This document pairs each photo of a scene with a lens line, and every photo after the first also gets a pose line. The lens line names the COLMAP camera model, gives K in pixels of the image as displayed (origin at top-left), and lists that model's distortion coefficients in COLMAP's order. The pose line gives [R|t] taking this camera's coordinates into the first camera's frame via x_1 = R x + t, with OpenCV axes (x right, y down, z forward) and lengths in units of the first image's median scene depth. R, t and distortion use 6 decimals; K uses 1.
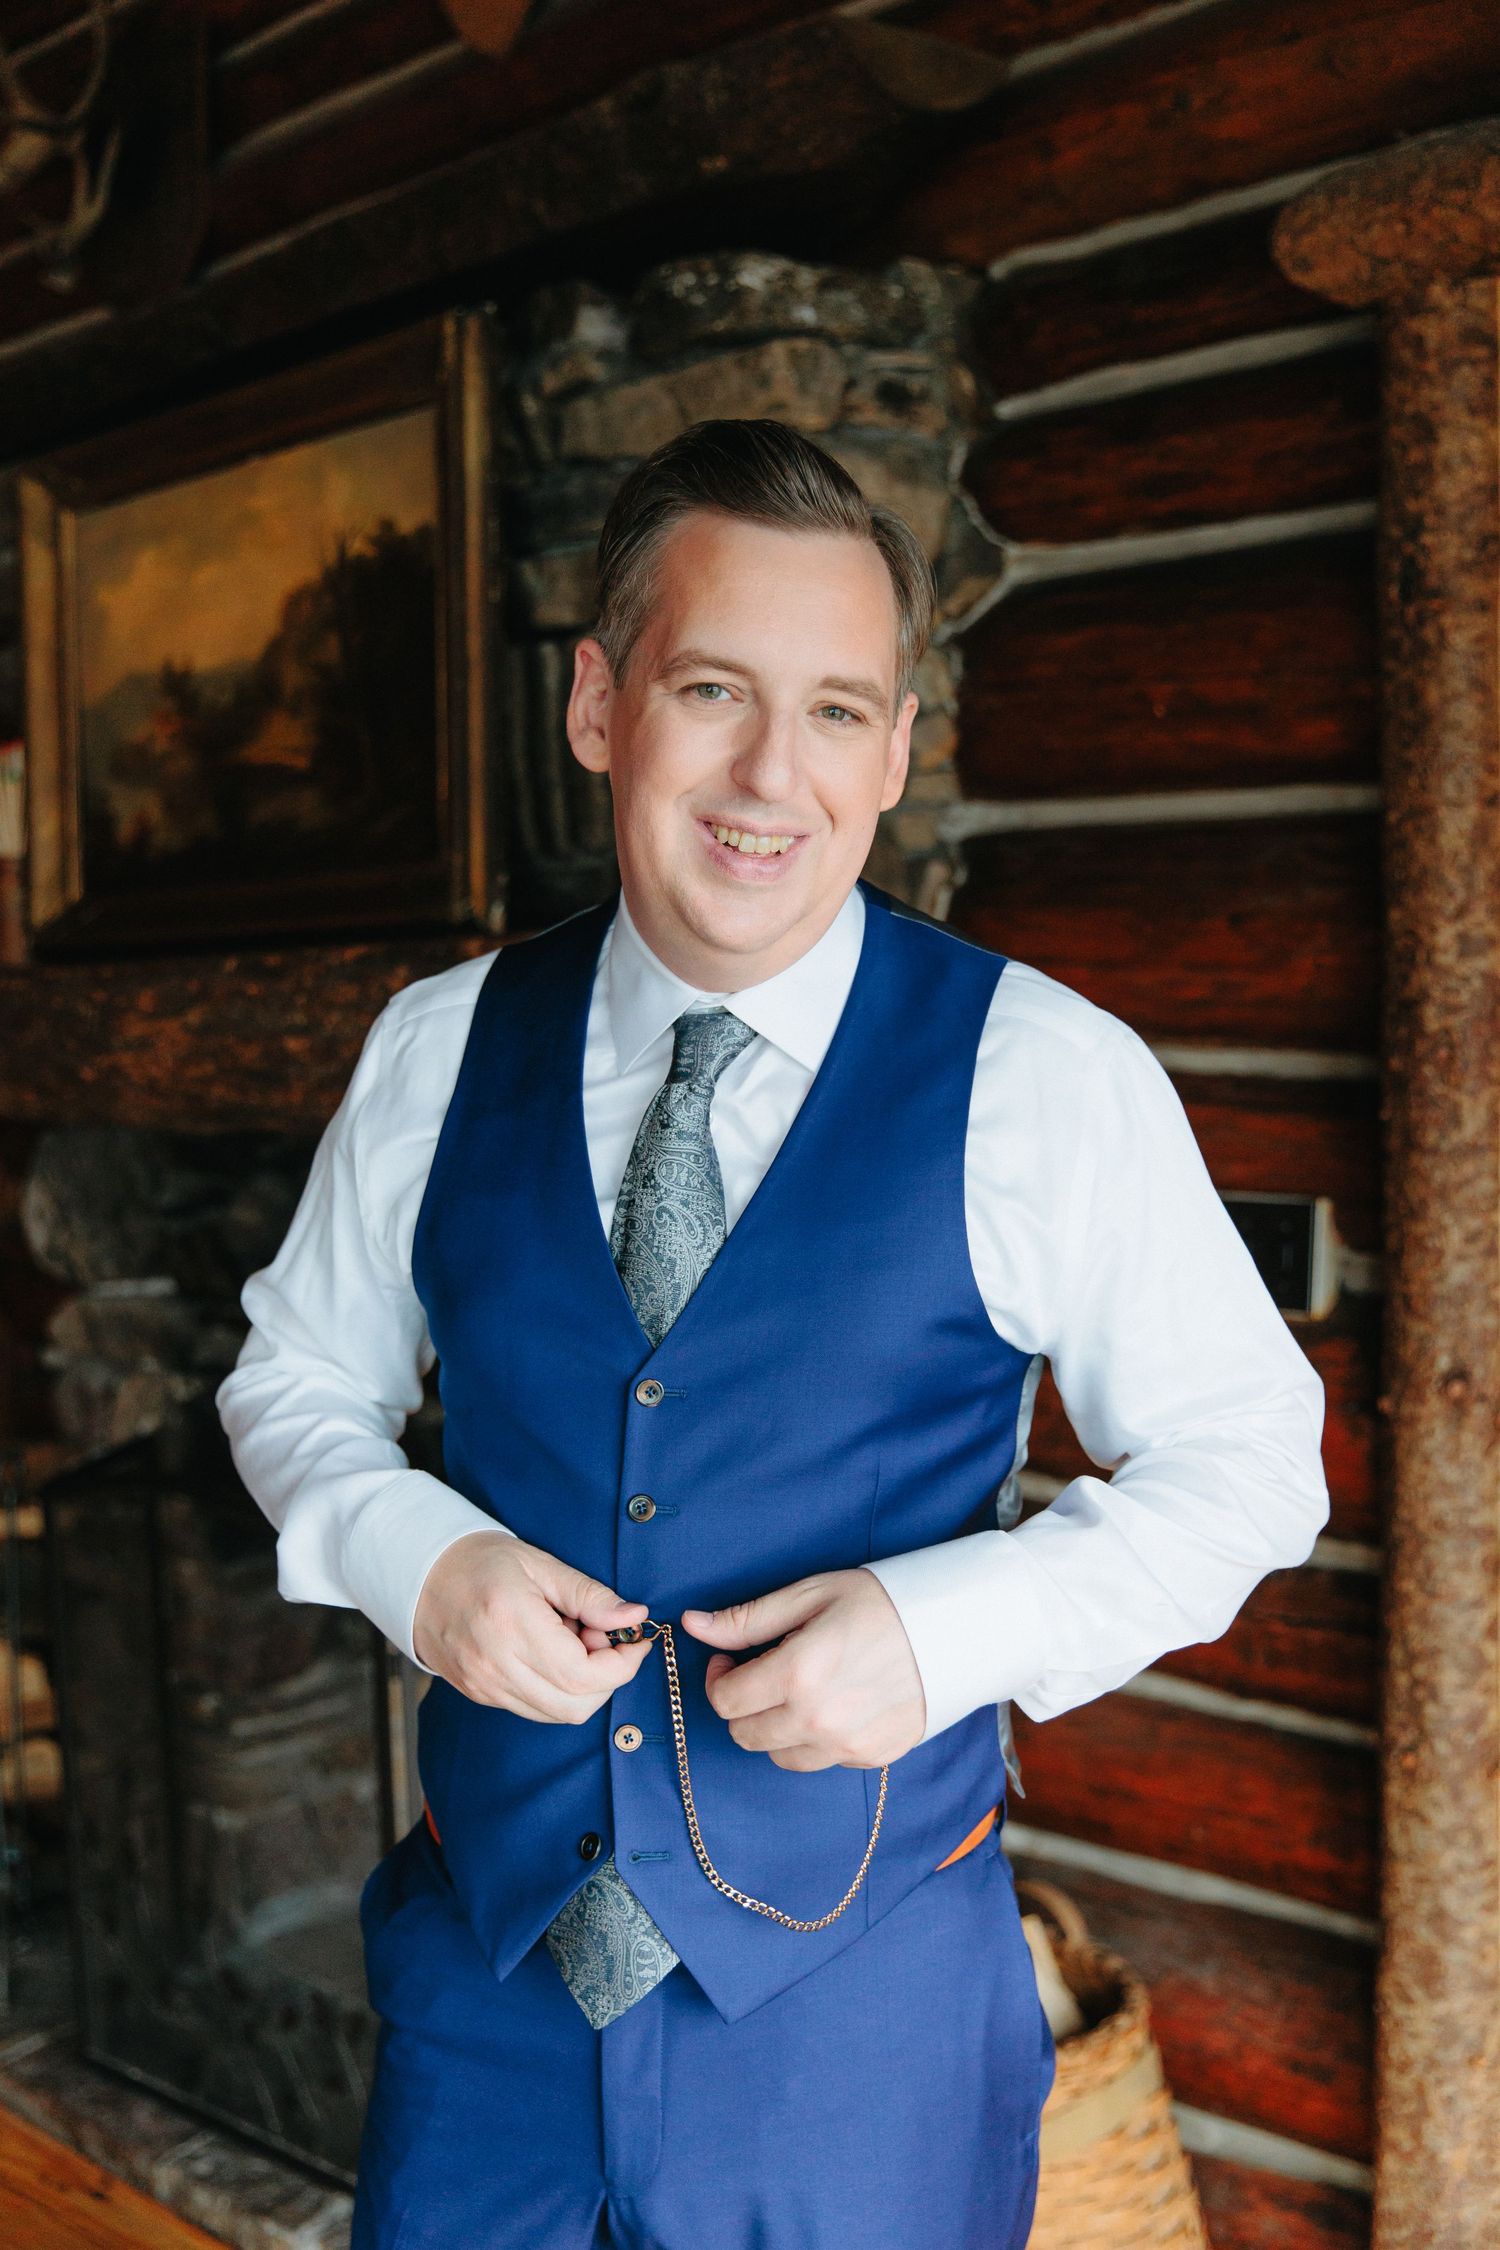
lens RADIAL K [[2476.2, 0, 750.0], [0, 2476.2, 1125.0], [0, 0, 1]] dist [-0.000048, 0.011630]
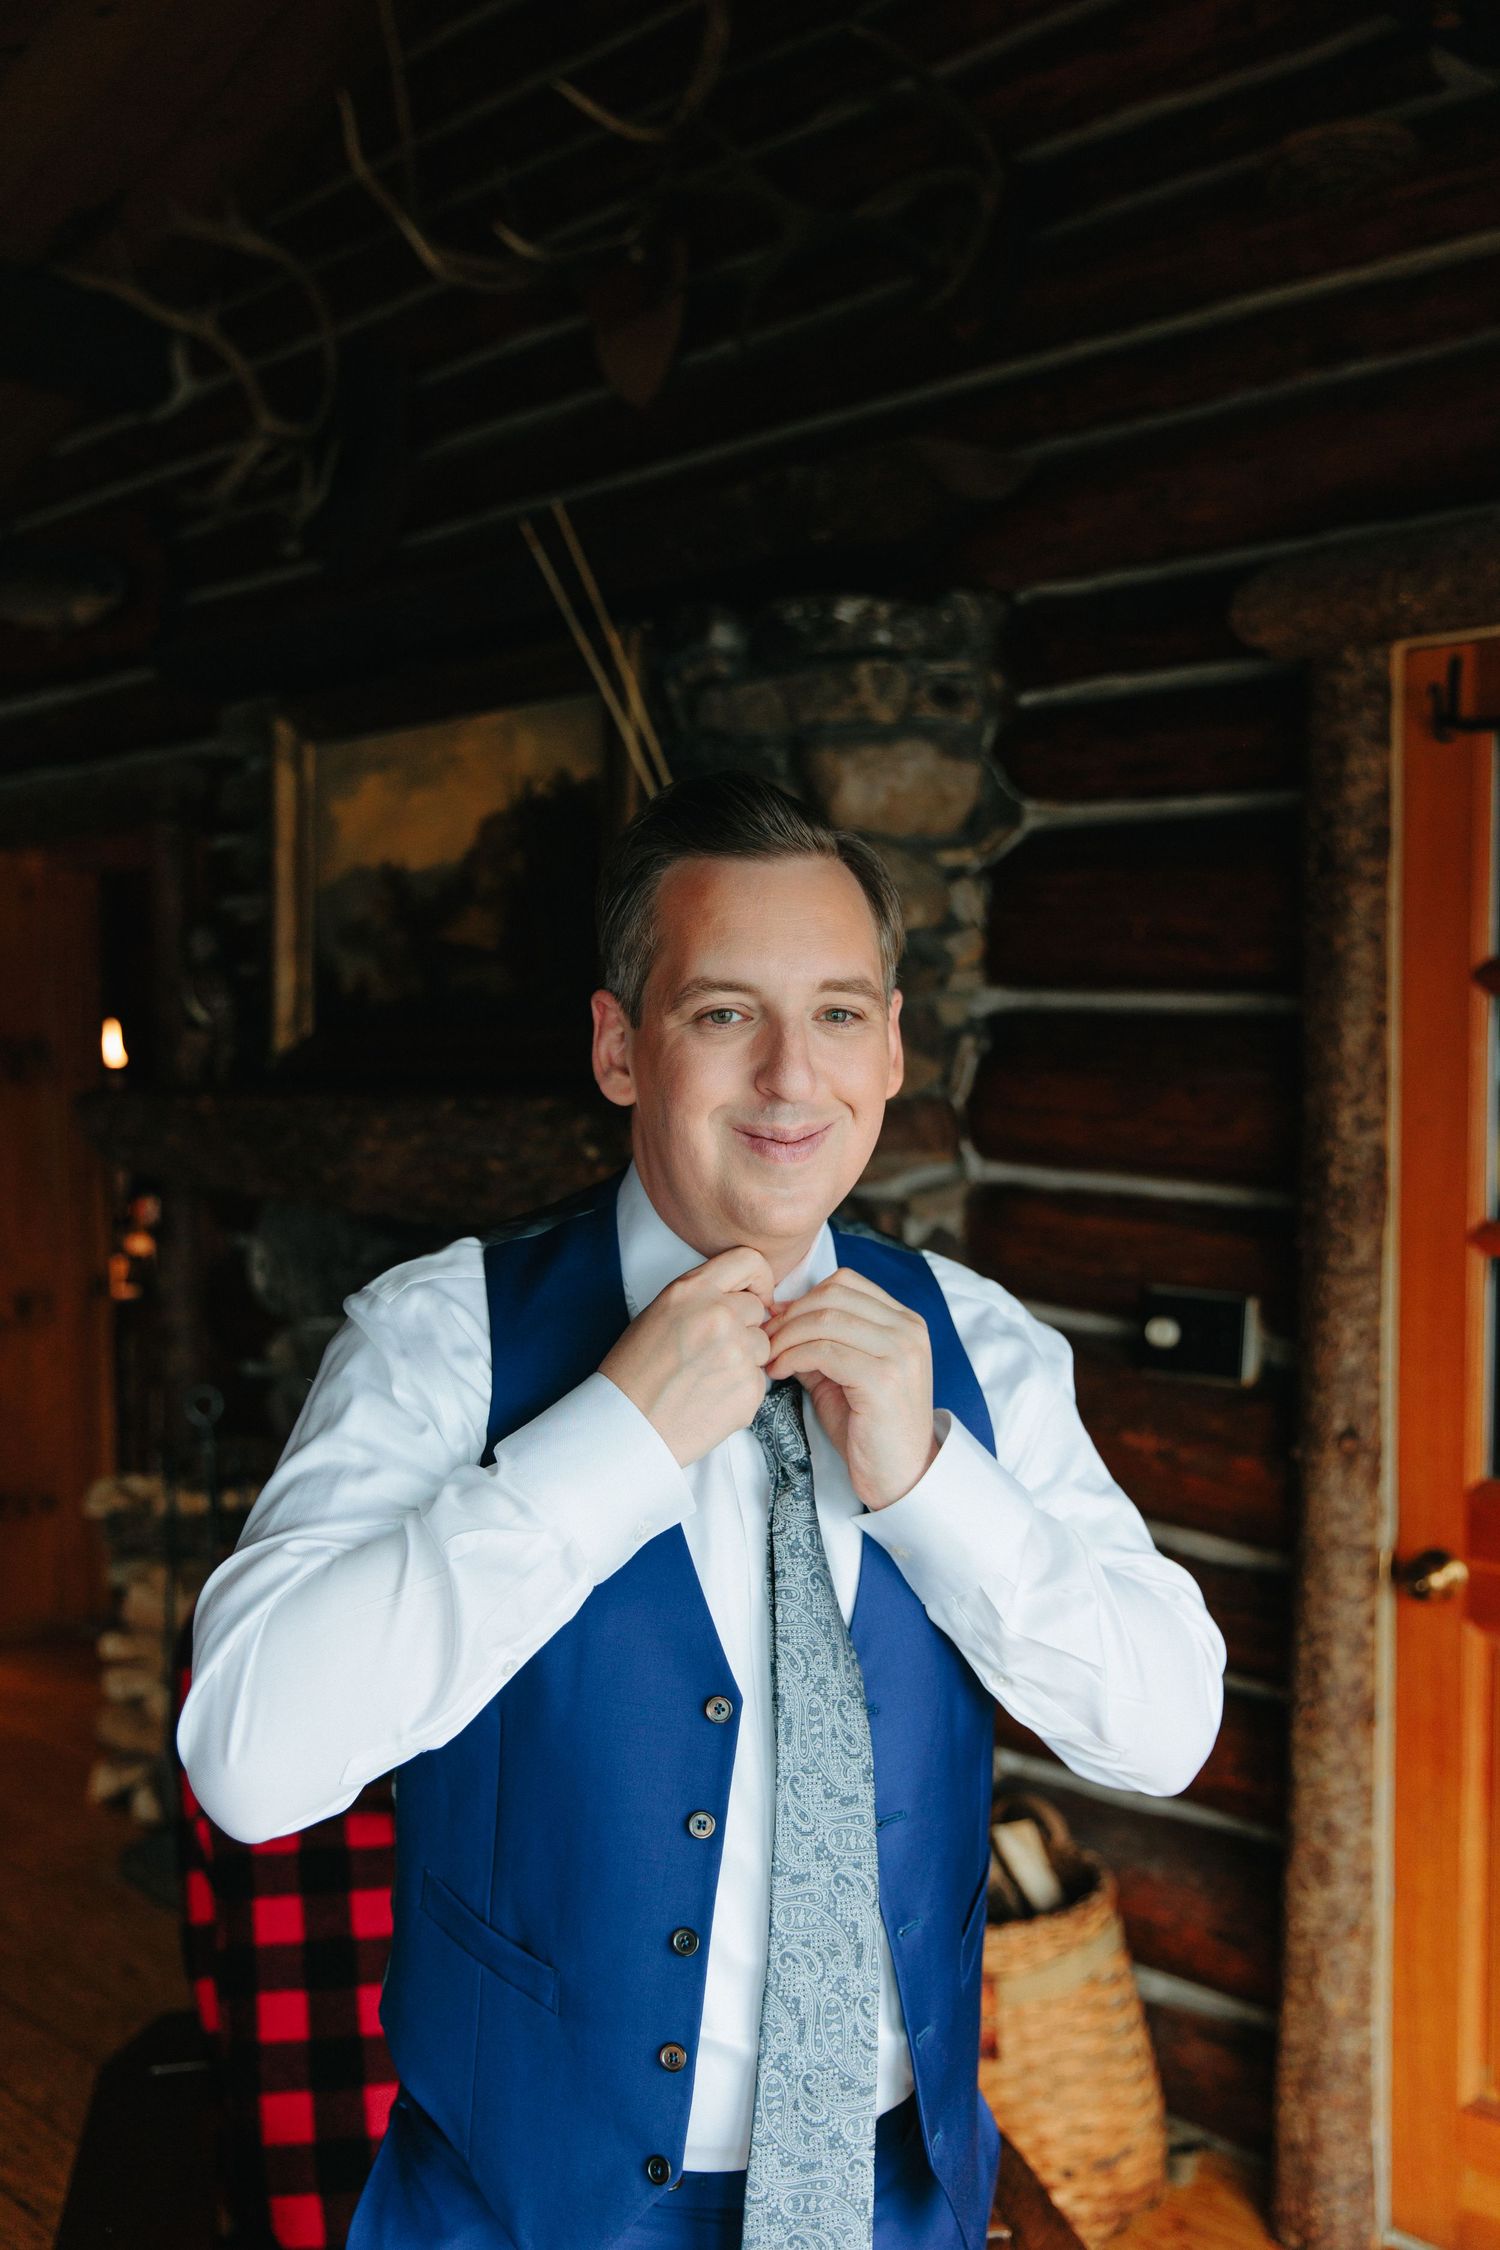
lens RADIAL K [[2102.7, 0, 734.7], [0, 2102.7, 1120.6], [0, 0, 1]] dist [0.005714, 0.000390]
pose [[0.999796, 0.019511, -0.005180, -0.049665], [-0.019555, 0.999773, -0.008496, -0.052422], [0.005013, 0.008595, 0.999950, -0.161322]]
